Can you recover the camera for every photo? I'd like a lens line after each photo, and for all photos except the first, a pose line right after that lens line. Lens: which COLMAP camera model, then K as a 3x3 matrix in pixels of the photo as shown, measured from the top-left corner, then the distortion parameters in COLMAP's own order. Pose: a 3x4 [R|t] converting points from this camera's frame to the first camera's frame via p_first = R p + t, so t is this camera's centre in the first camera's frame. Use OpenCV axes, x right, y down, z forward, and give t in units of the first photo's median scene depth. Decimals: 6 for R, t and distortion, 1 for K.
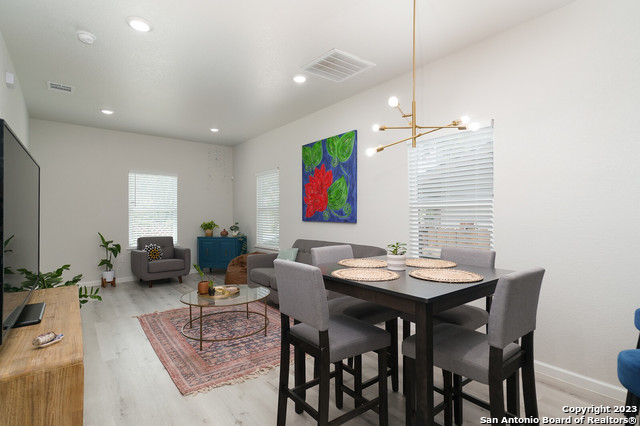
lens RADIAL K [[311.6, 0, 314.9], [0, 311.6, 212.6], [0, 0, 1]] dist [0.003998, 0.000460]
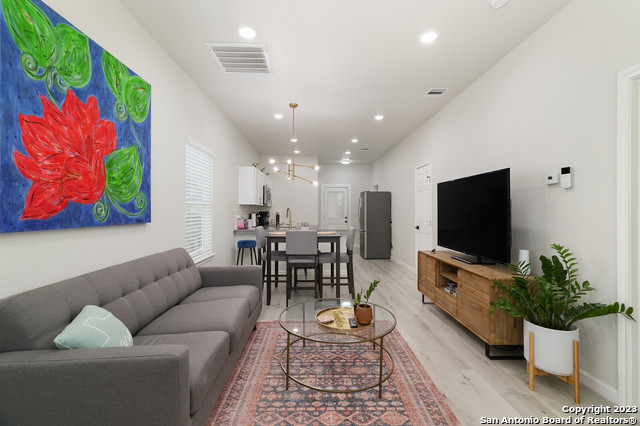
lens RADIAL K [[292.1, 0, 318.7], [0, 292.1, 209.9], [0, 0, 1]] dist [-0.001650, -0.000131]
pose [[-0.804319, 0.001485, 0.594196, -0.511555], [-0.001733, 0.999987, -0.004844, 0.007288], [-0.594195, -0.004926, -0.804306, 1.224314]]
